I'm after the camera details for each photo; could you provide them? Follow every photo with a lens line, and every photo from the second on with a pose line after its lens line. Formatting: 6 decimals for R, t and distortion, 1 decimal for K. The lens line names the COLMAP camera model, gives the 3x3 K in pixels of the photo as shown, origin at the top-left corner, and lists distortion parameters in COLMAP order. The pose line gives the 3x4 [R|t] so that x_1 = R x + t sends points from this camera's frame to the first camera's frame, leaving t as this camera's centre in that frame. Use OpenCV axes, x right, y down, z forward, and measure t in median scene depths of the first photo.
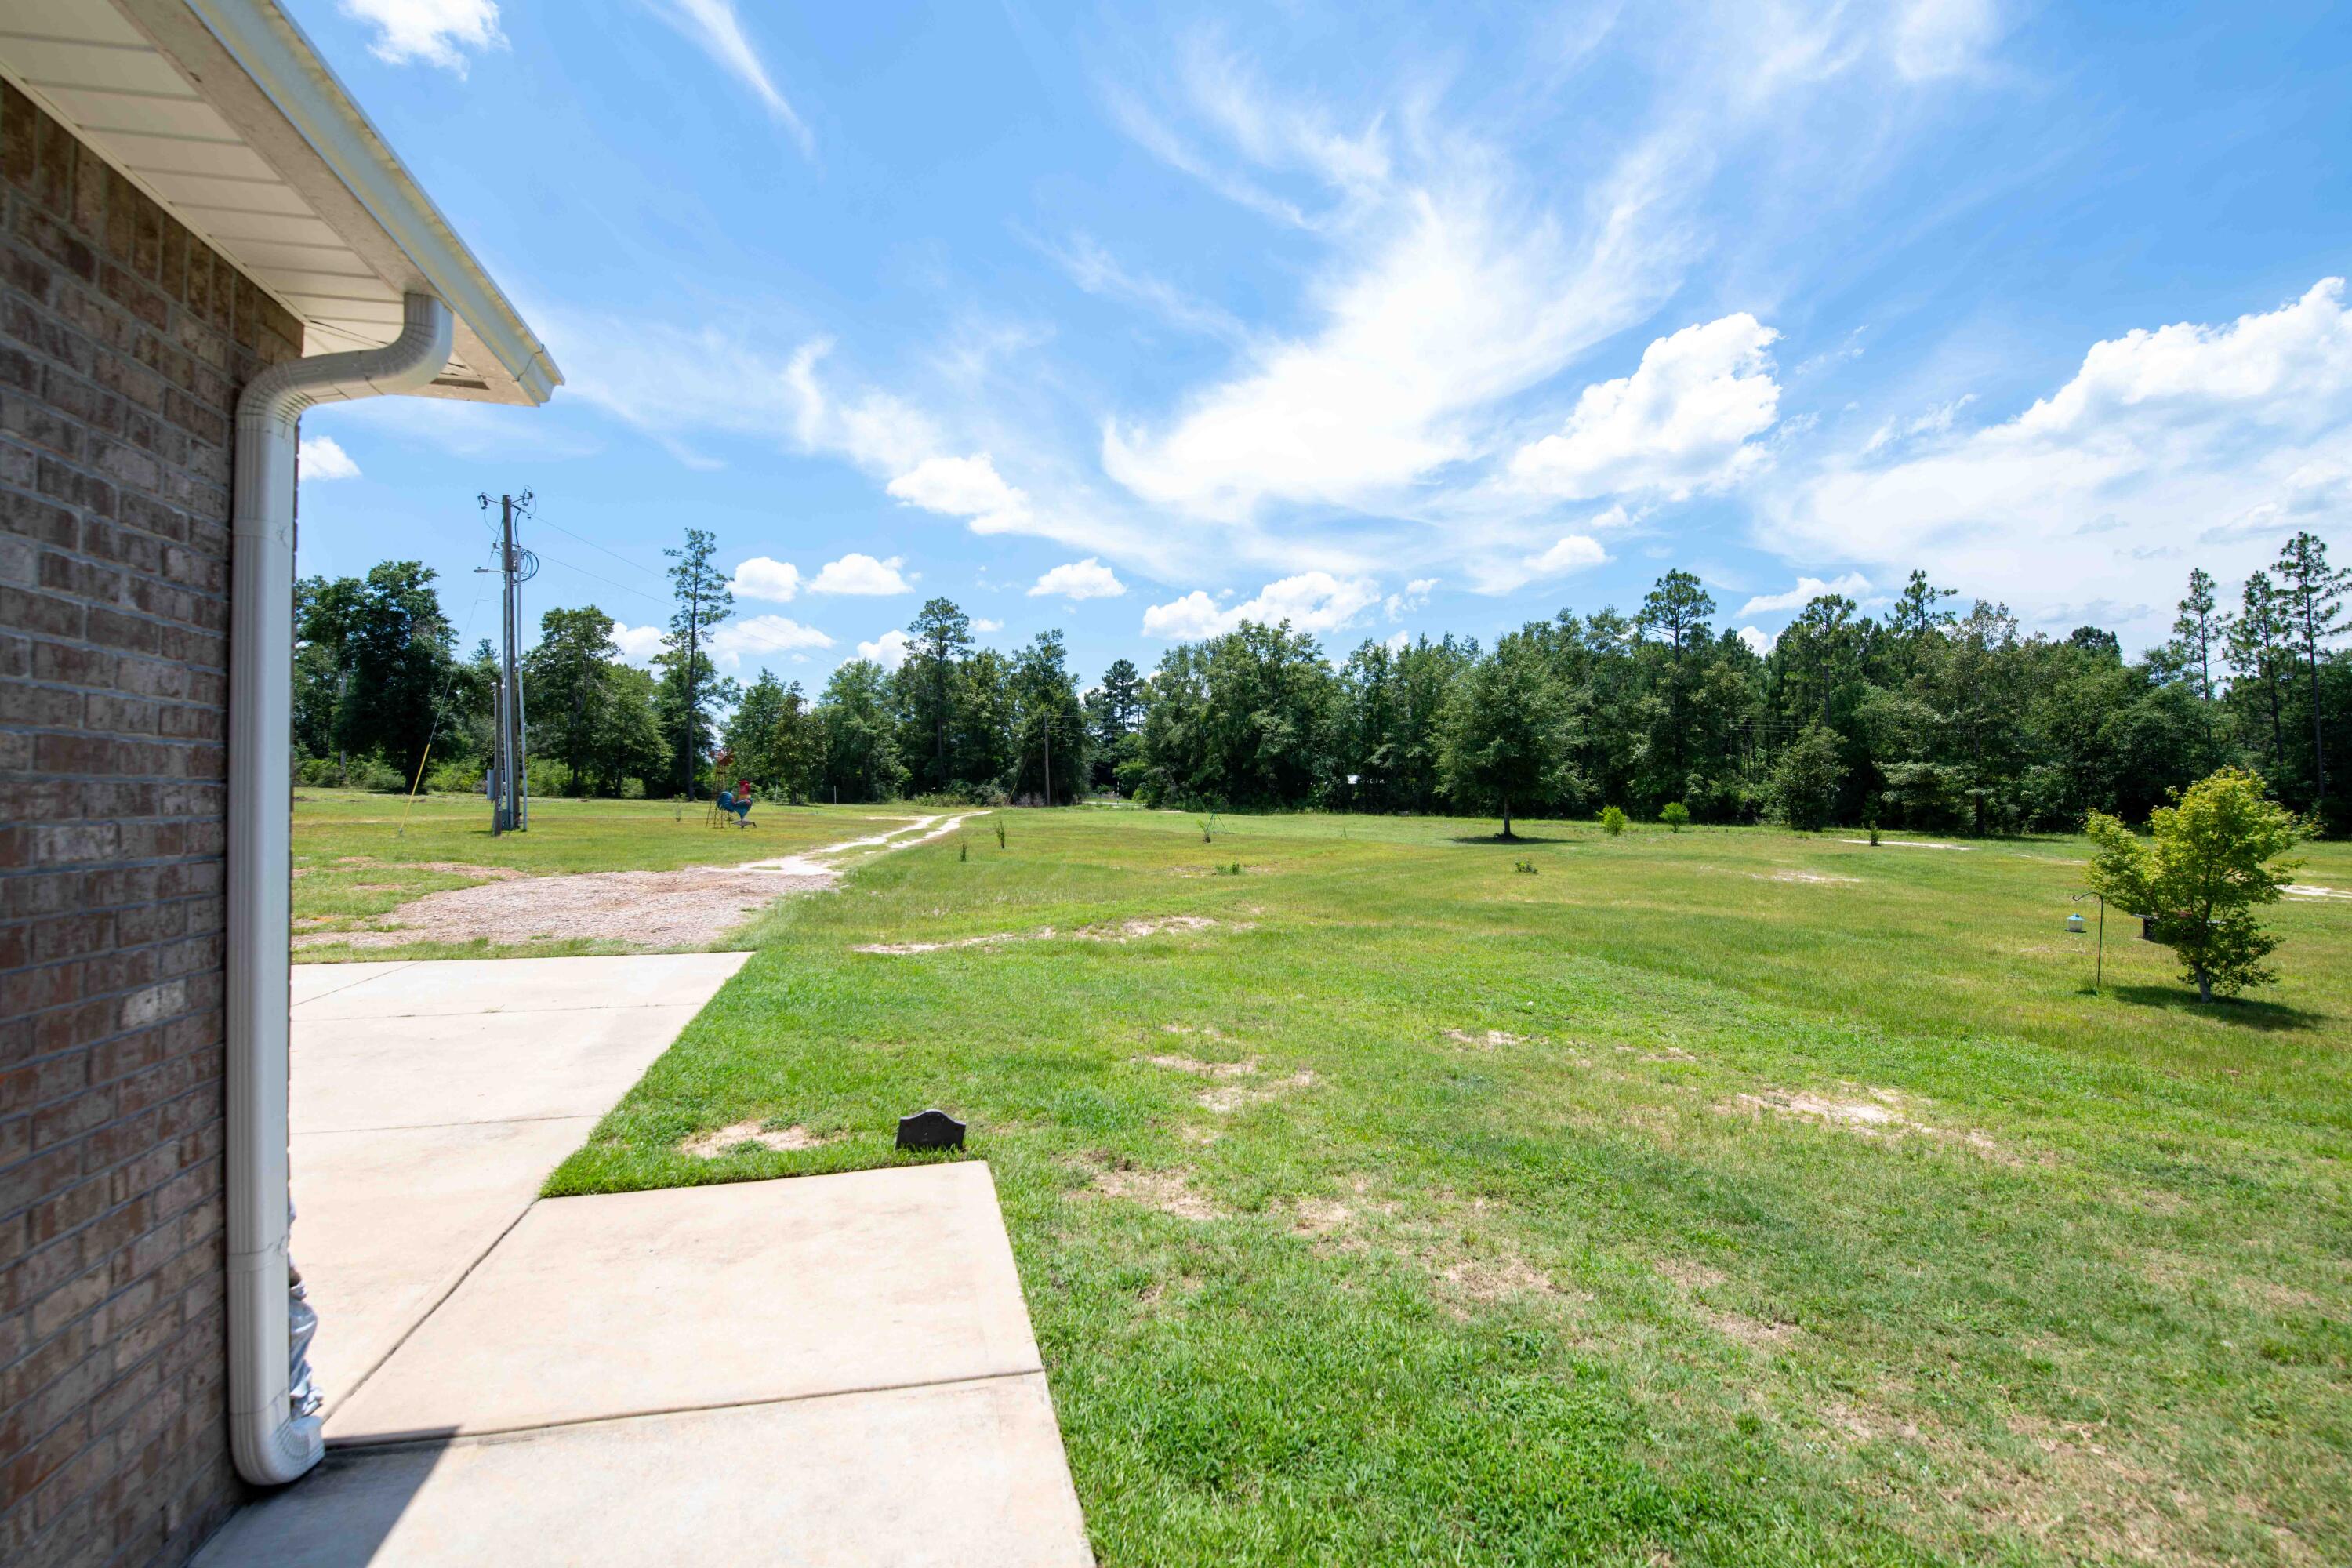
lens RADIAL K [[1037.9, 0, 1177.2], [0, 1037.9, 768.9], [0, 0, 1]] dist [-0.005784, -0.008558]
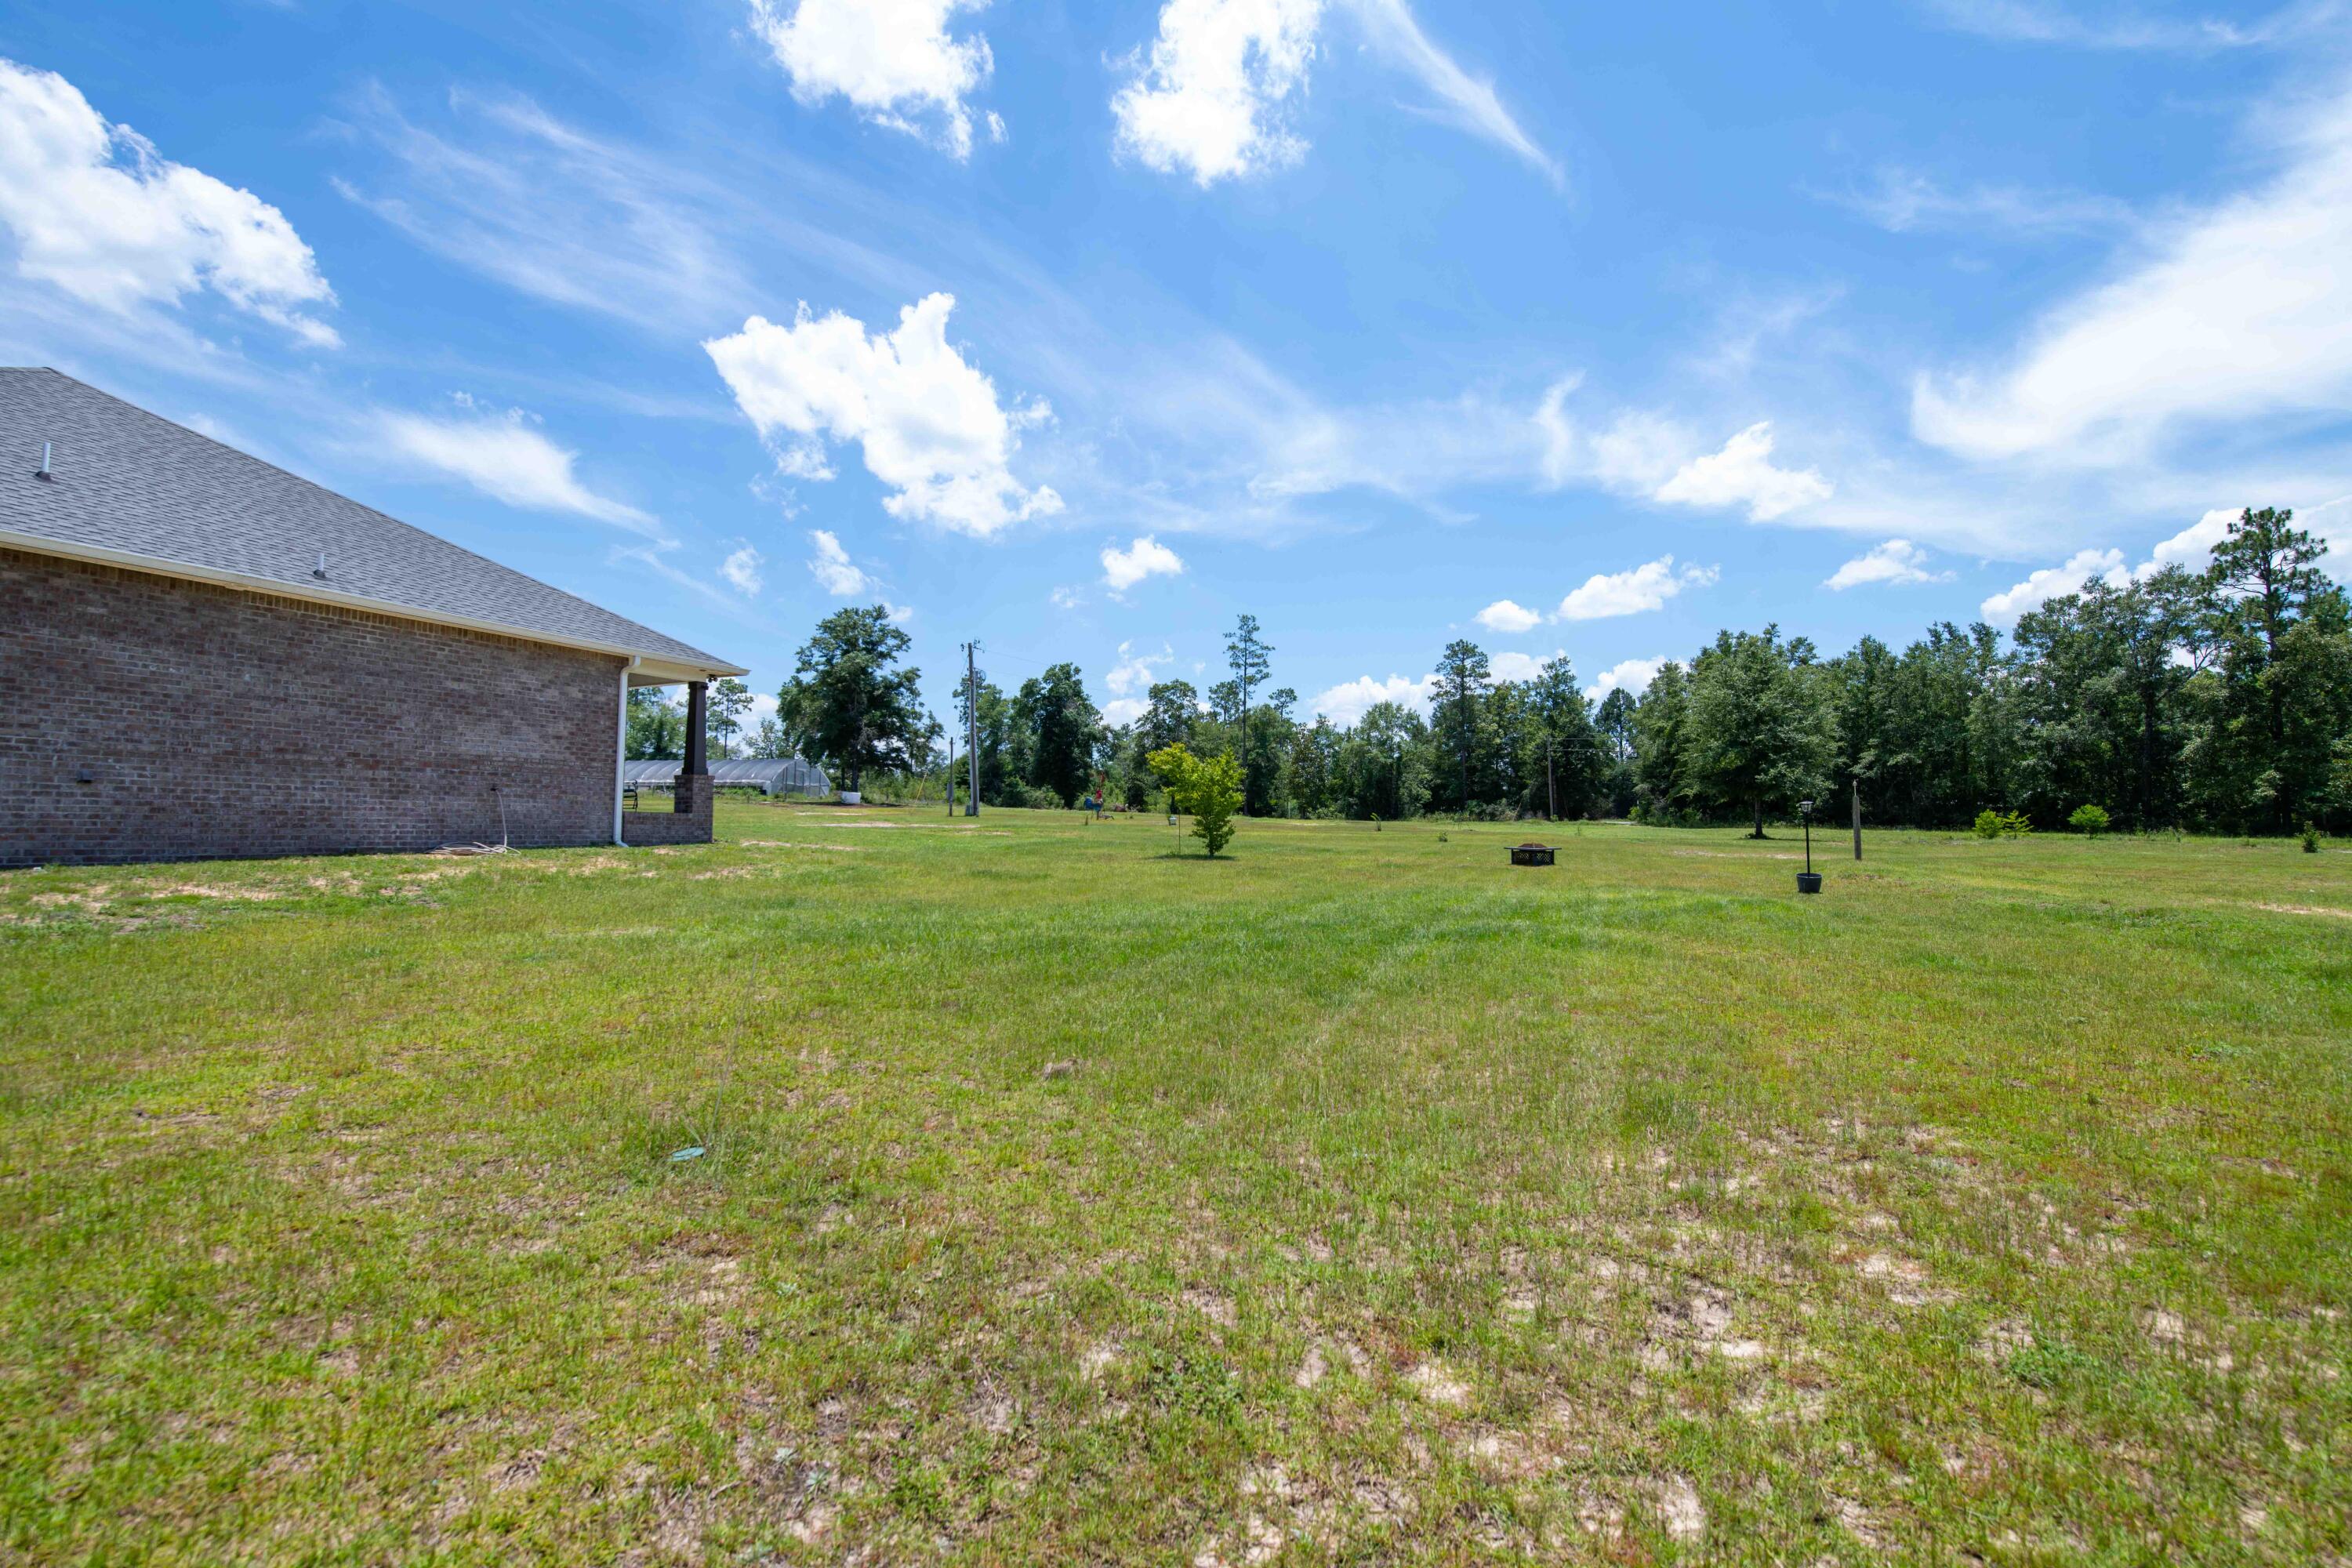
lens RADIAL K [[1038.5, 0, 1193.9], [0, 1038.5, 755.8], [0, 0, 1]] dist [-0.005510, -0.008759]
pose [[0.761269, -0.038972, -0.647264, 0.420113], [0.012561, 0.998891, -0.045370, 0.013514], [0.648314, 0.026408, 0.760915, -0.071478]]
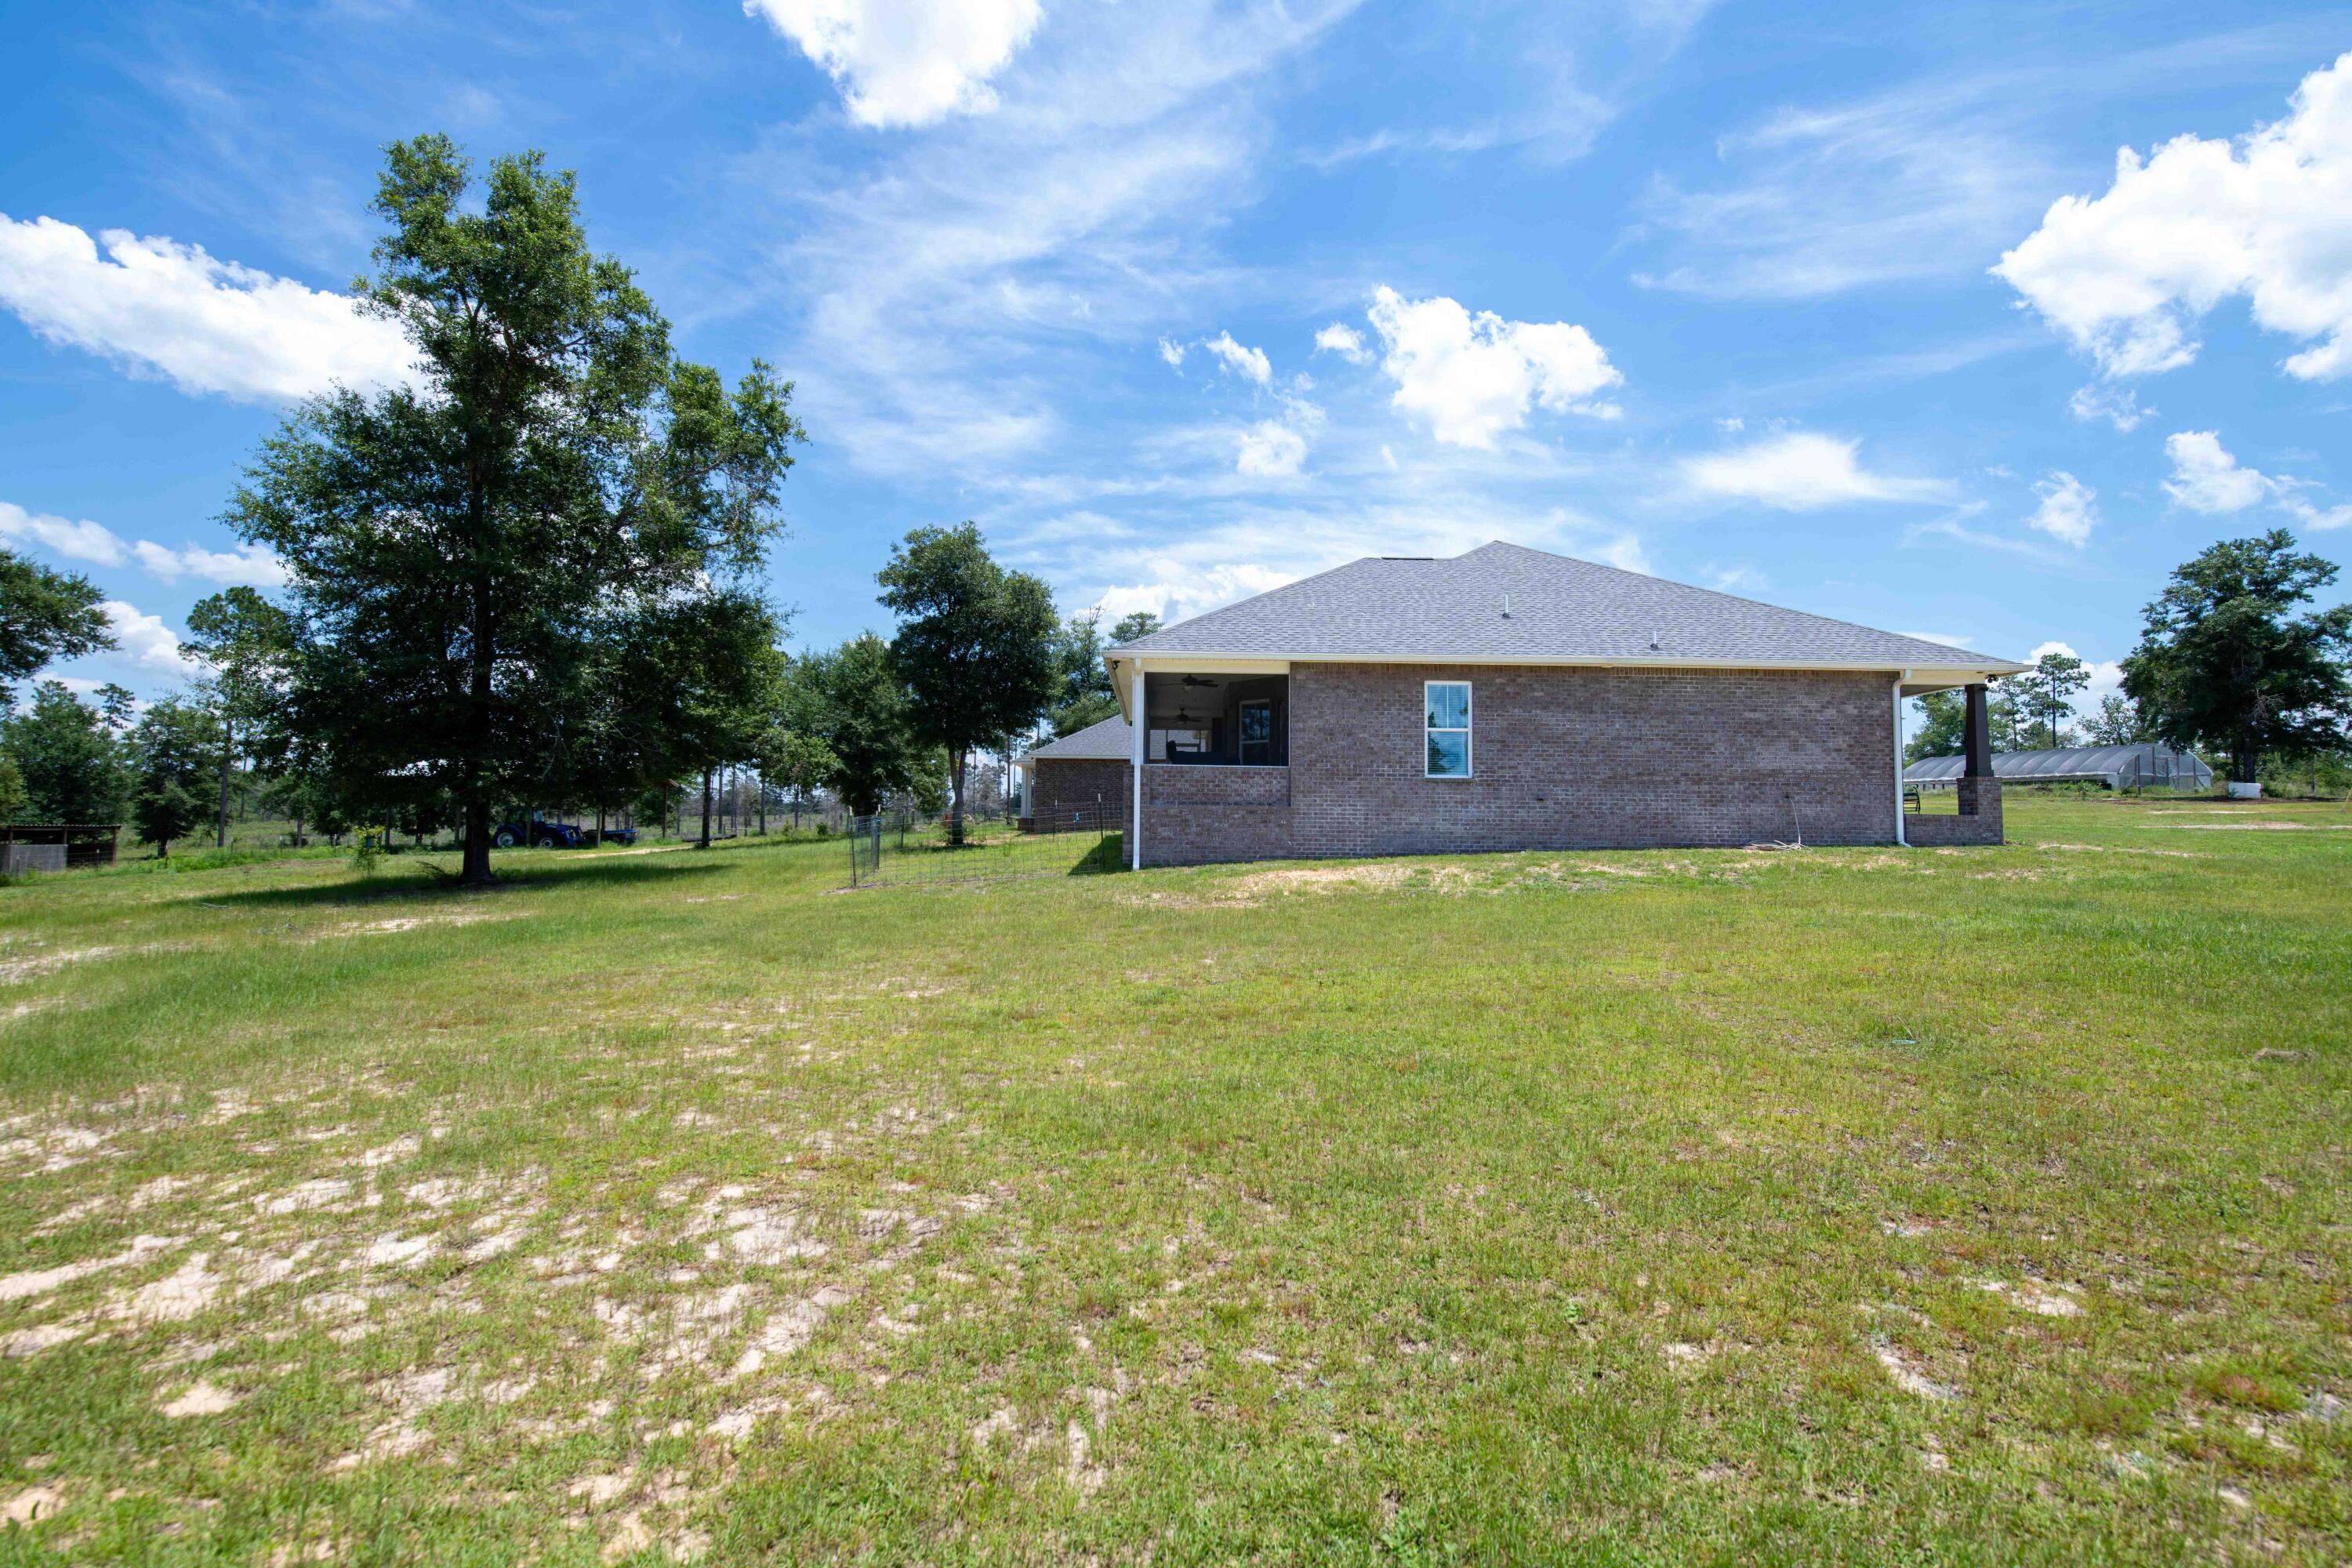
lens RADIAL K [[1037.9, 0, 1177.2], [0, 1037.9, 768.9], [0, 0, 1]] dist [-0.005784, -0.008558]
pose [[-0.266658, -0.046723, -0.962658, 0.560748], [0.020794, 0.998313, -0.054214, 0.011024], [0.963567, -0.034474, -0.265237, -0.102840]]
